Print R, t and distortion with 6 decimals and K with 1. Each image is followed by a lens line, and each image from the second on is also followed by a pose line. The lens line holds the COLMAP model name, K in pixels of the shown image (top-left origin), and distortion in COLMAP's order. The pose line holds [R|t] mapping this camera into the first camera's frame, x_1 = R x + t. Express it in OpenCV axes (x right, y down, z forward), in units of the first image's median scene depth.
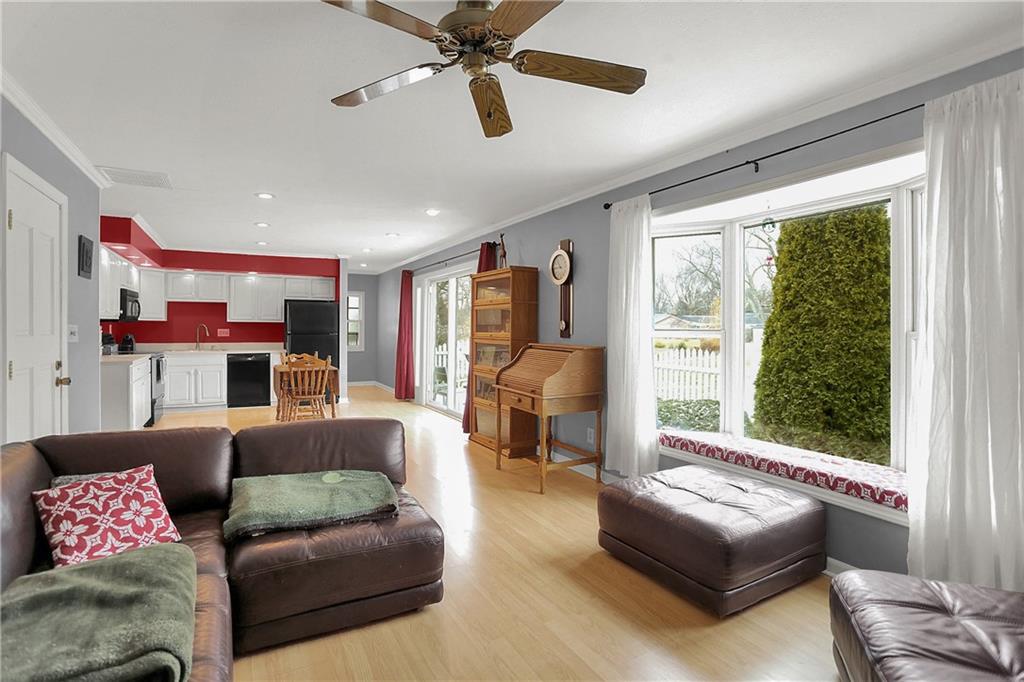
lens RADIAL K [[516.2, 0, 510.9], [0, 516.2, 332.9], [0, 0, 1]] dist [-0.069527, 0.040700]
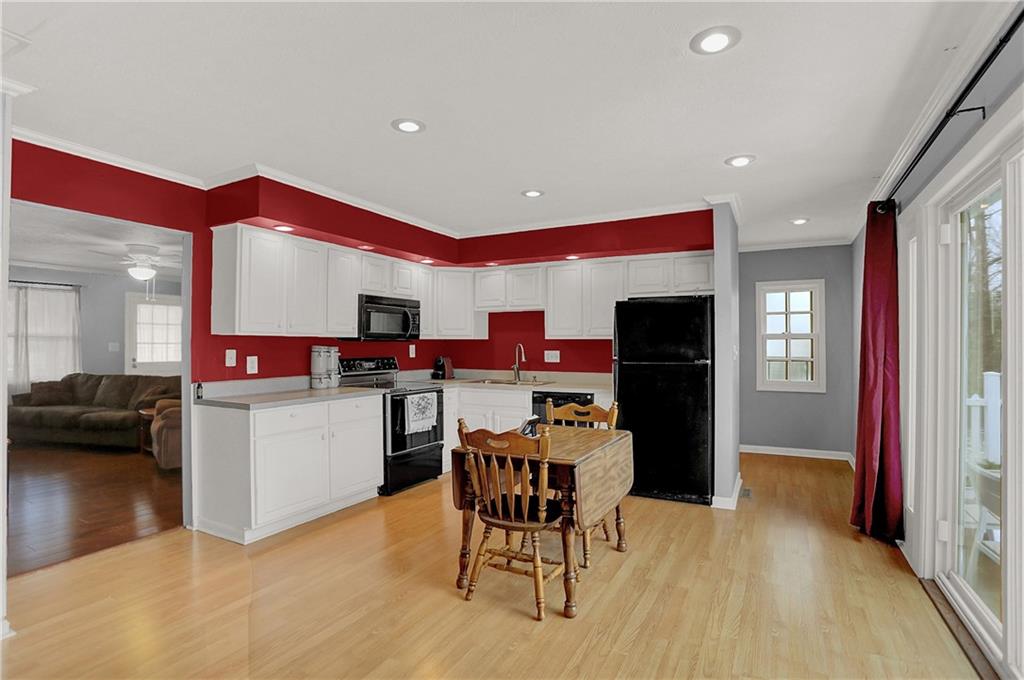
lens RADIAL K [[516.2, 0, 510.9], [0, 516.2, 331.9], [0, 0, 1]] dist [-0.069527, 0.040700]
pose [[0.548498, -0.026028, -0.835747, -0.041871], [-0.007342, 0.999327, -0.035941, -0.008209], [0.836120, 0.025850, 0.547938, 0.630525]]
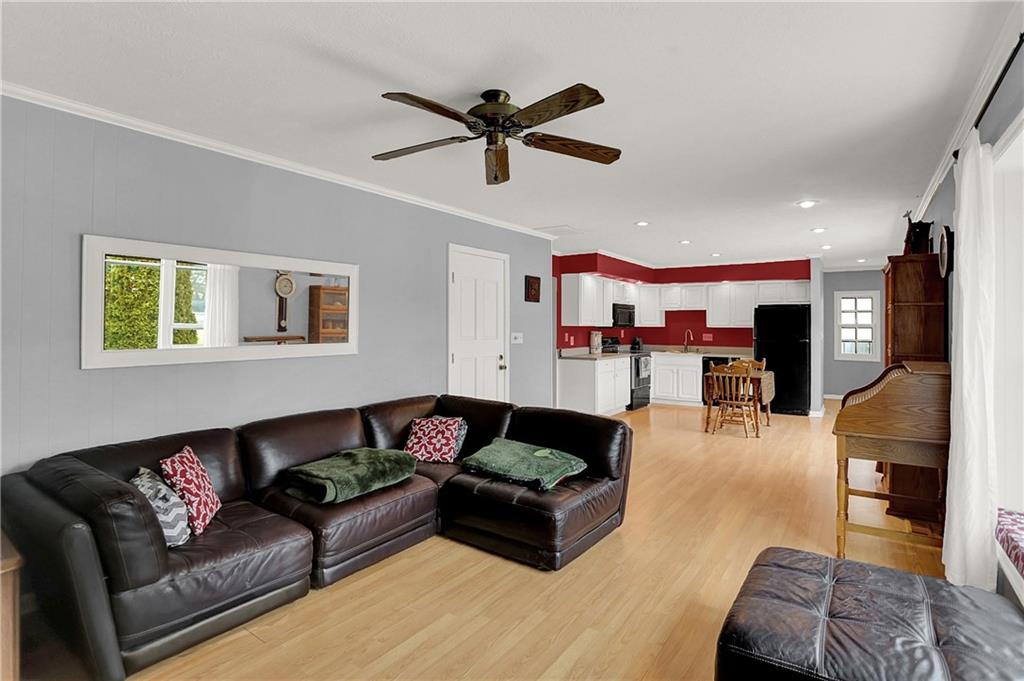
lens RADIAL K [[519.0, 0, 531.6], [0, 519.0, 317.0], [0, 0, 1]] dist [0.001452, 0.000465]
pose [[0.477349, -0.020116, -0.878483, 0.267540], [-0.011747, 0.999502, -0.029270, -0.007557], [0.878635, 0.024292, 0.476876, 0.122742]]
